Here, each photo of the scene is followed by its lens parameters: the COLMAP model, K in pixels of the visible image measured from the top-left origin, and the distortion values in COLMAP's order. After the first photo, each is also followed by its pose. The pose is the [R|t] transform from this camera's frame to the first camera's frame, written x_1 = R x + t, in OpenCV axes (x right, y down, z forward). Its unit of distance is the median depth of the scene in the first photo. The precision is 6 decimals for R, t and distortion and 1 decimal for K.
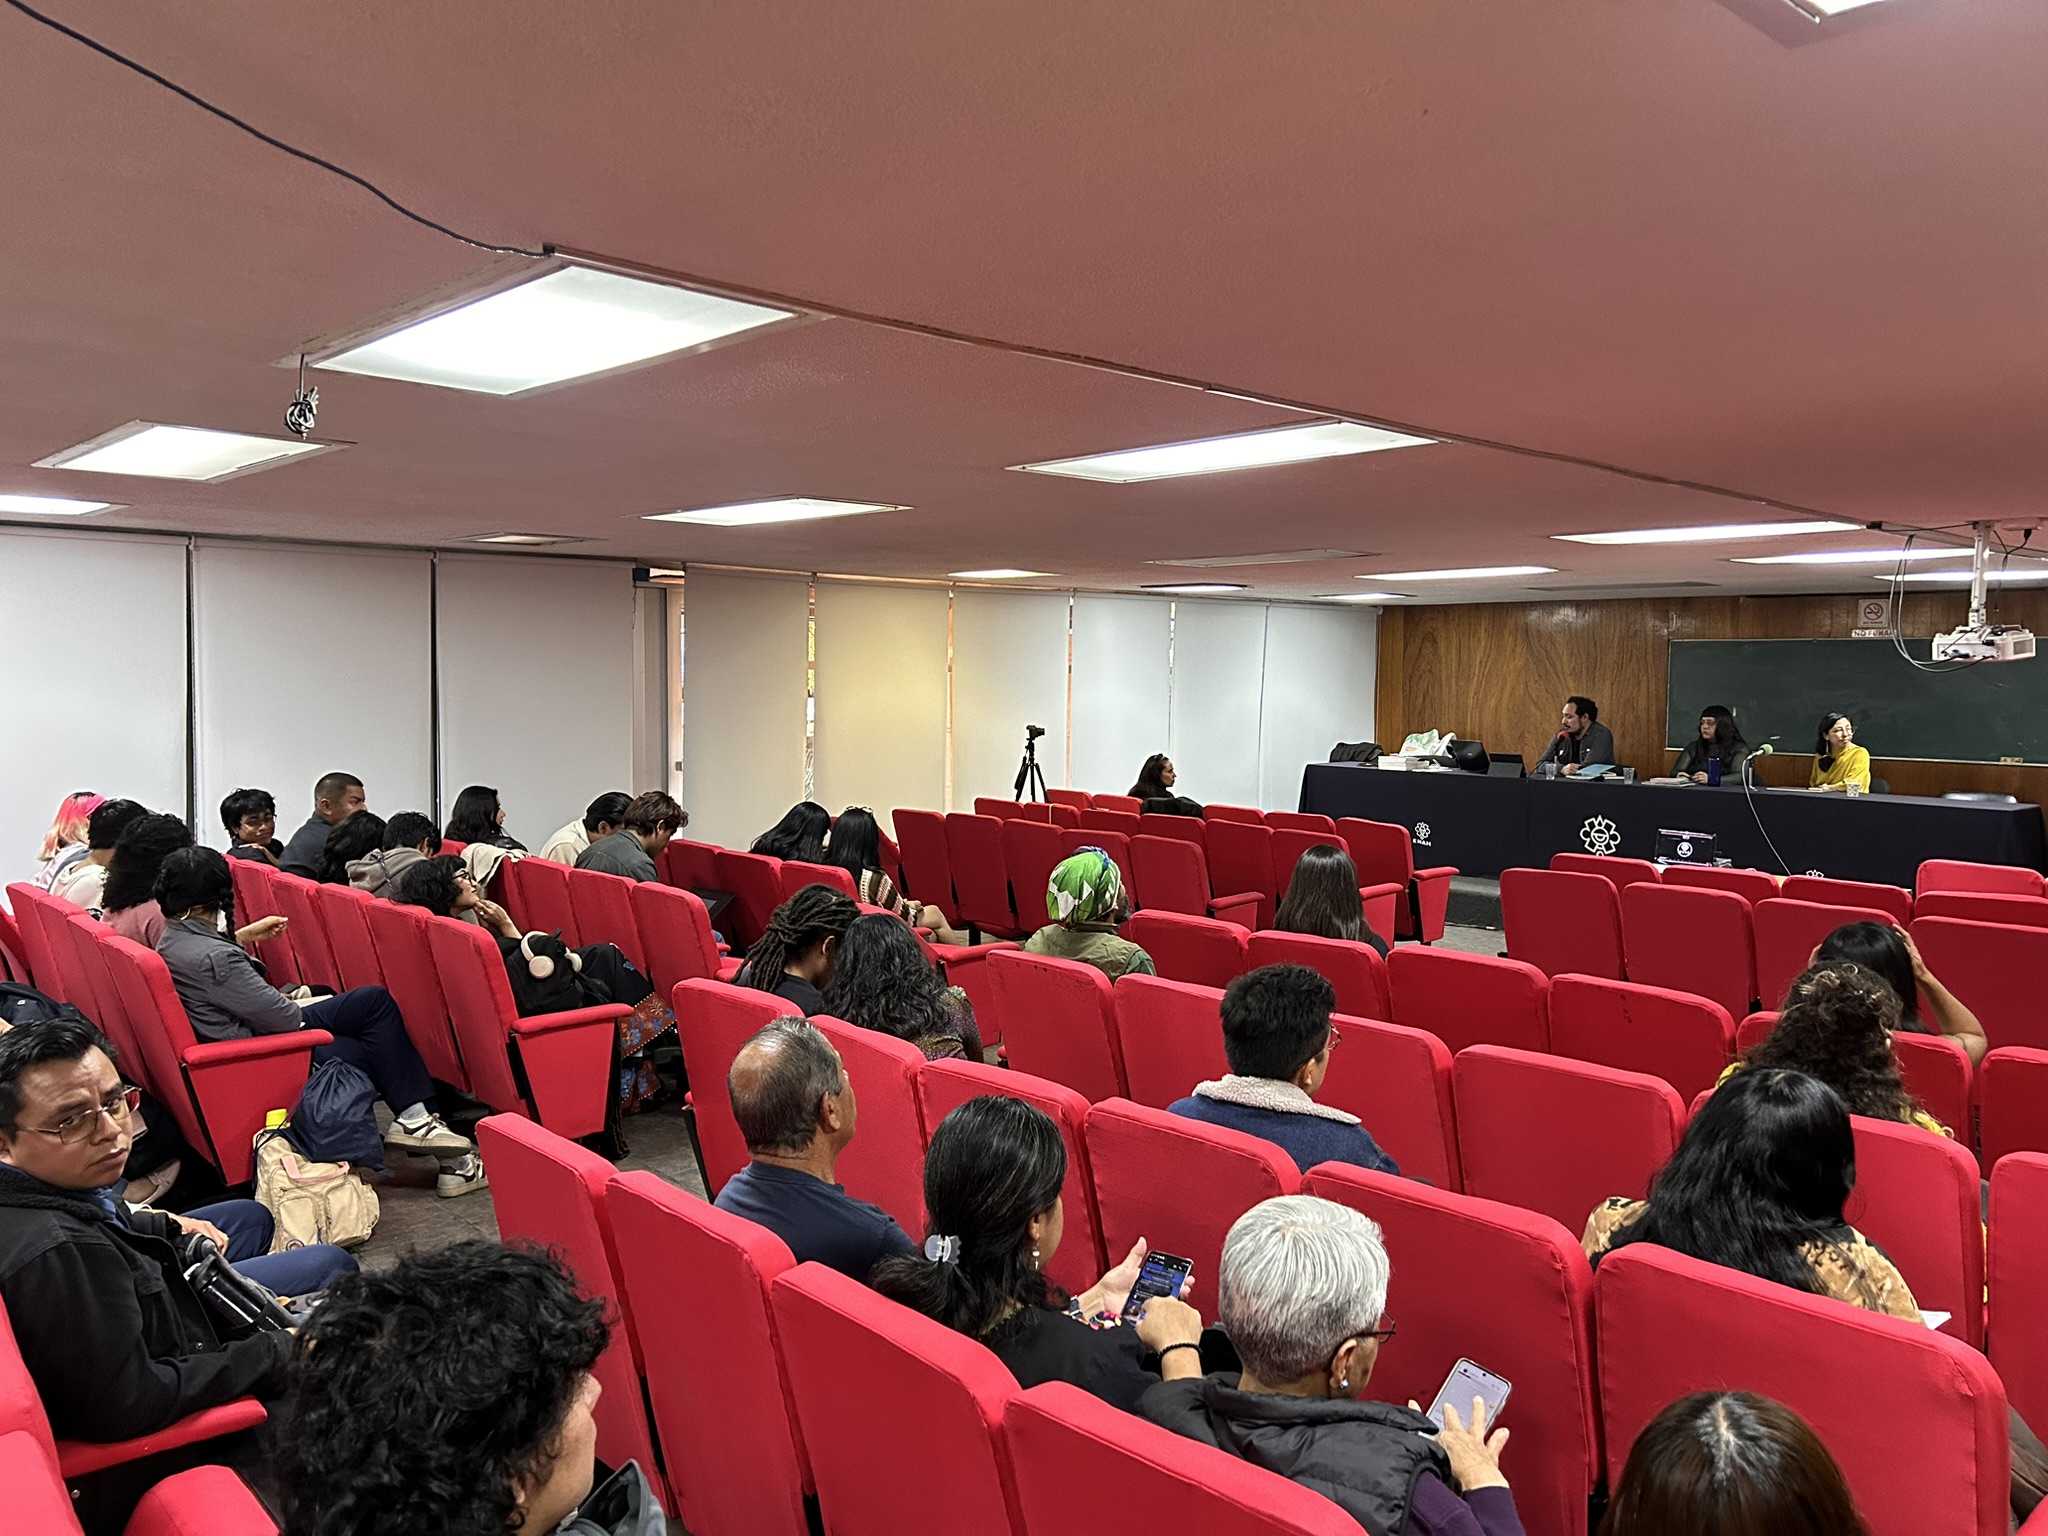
lens RADIAL K [[1520.6, 0, 1031.8], [0, 1520.6, 767.3], [0, 0, 1]] dist [0.060199, -0.071585]
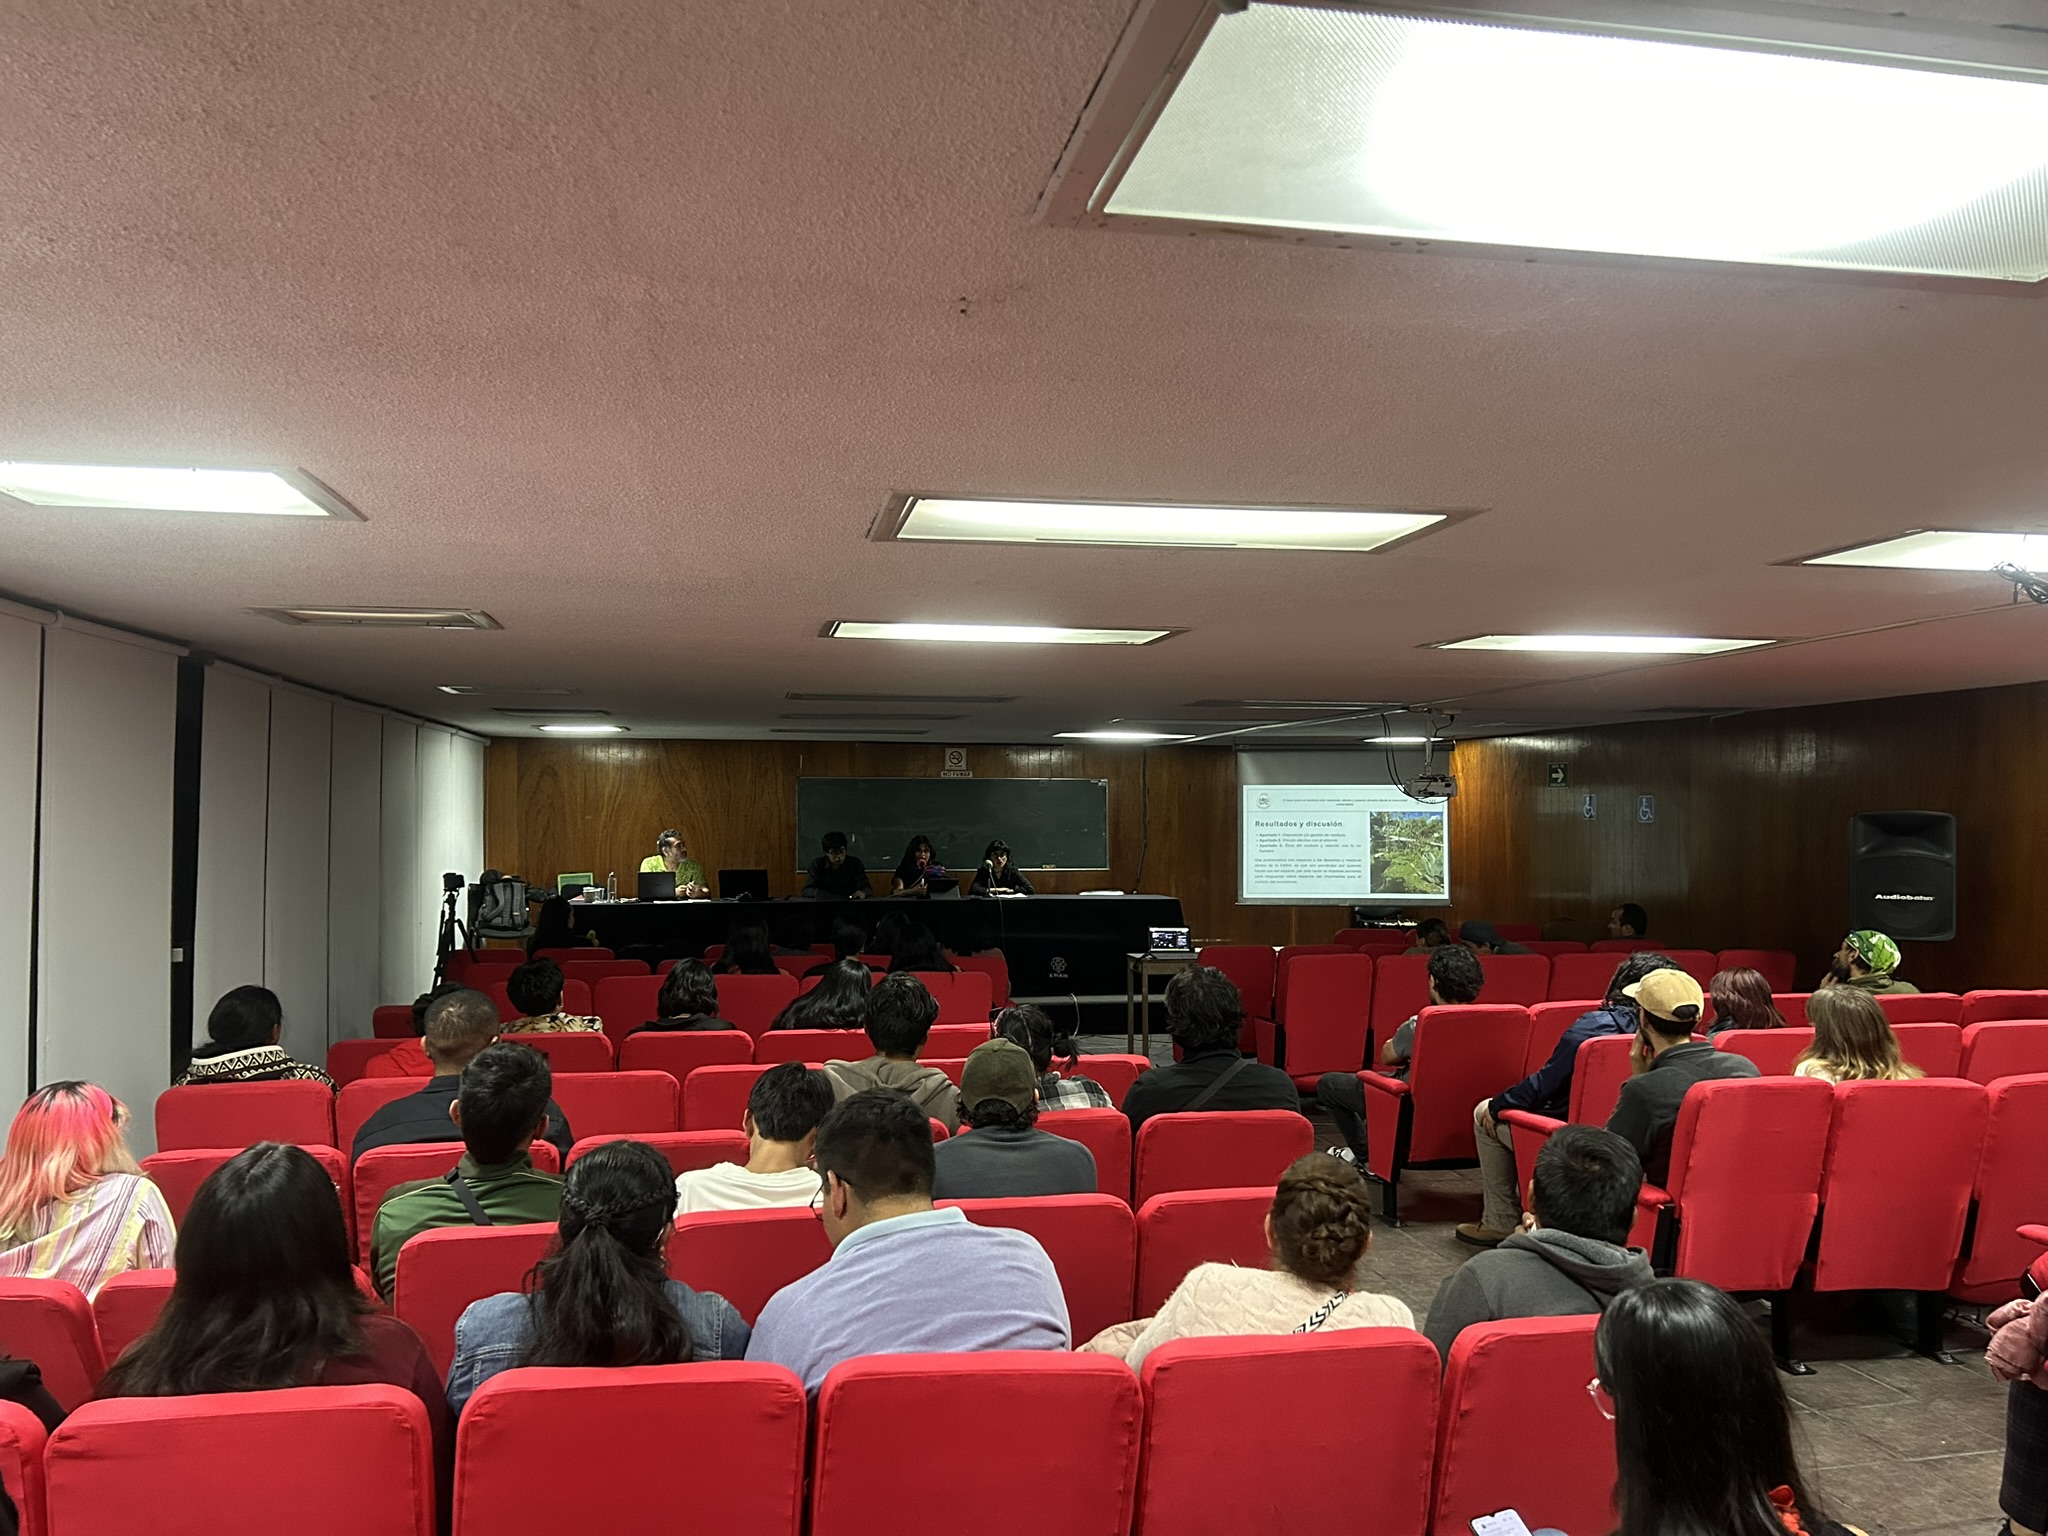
lens RADIAL K [[1520.6, 0, 1058.5], [0, 1520.6, 772.9], [0, 0, 1]] dist [0.060199, -0.071585]
pose [[0.503655, 0.011443, 0.863829, -0.926725], [0.058225, 0.997189, -0.047157, -0.040601], [-0.861941, 0.074047, 0.501573, 0.506591]]
